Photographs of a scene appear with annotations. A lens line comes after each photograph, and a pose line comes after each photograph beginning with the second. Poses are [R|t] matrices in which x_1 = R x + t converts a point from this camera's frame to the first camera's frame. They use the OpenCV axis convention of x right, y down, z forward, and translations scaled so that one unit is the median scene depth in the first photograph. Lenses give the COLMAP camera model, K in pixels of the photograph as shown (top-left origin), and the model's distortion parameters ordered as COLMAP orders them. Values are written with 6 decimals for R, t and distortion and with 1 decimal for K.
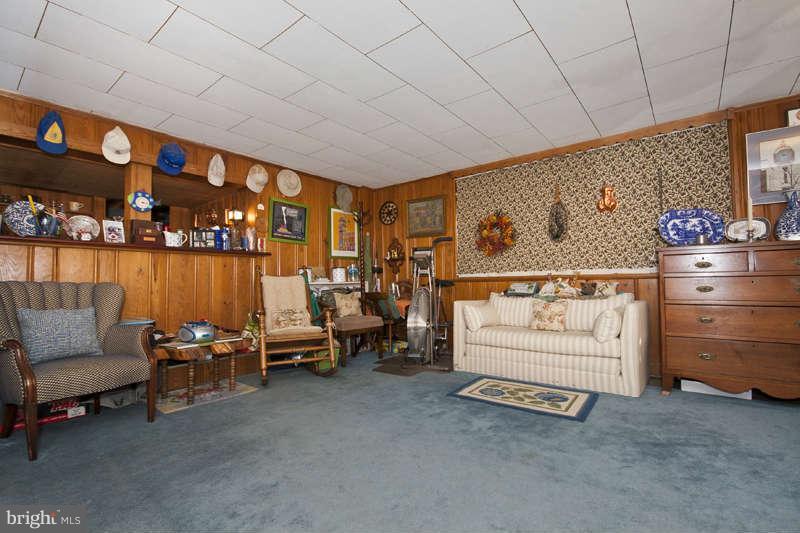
lens RADIAL K [[368.3, 0, 400.8], [0, 368.3, 267.4], [0, 0, 1]] dist [-0.010977, -0.000380]
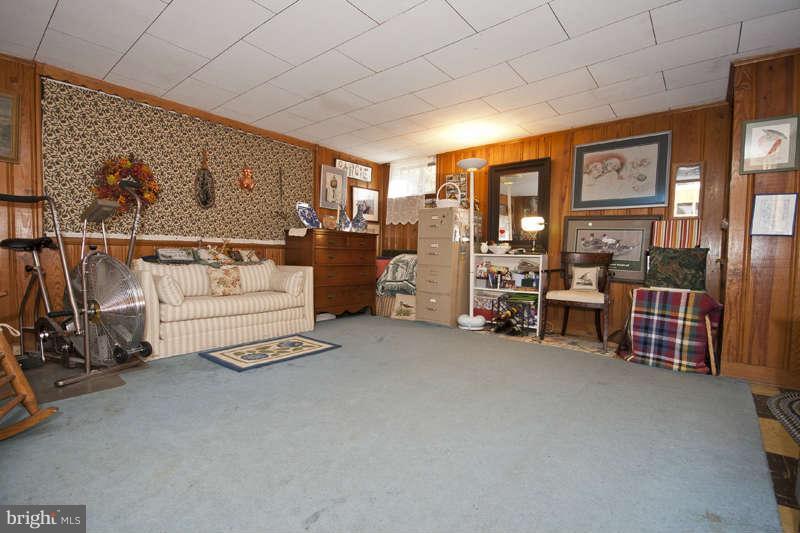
lens RADIAL K [[368.3, 0, 400.3], [0, 368.3, 271.1], [0, 0, 1]] dist [-0.010977, -0.000380]
pose [[0.012593, -0.033032, 0.999375, -0.704579], [-0.067061, 0.997176, 0.033804, 0.037945], [-0.997669, -0.067445, 0.010342, 0.558784]]
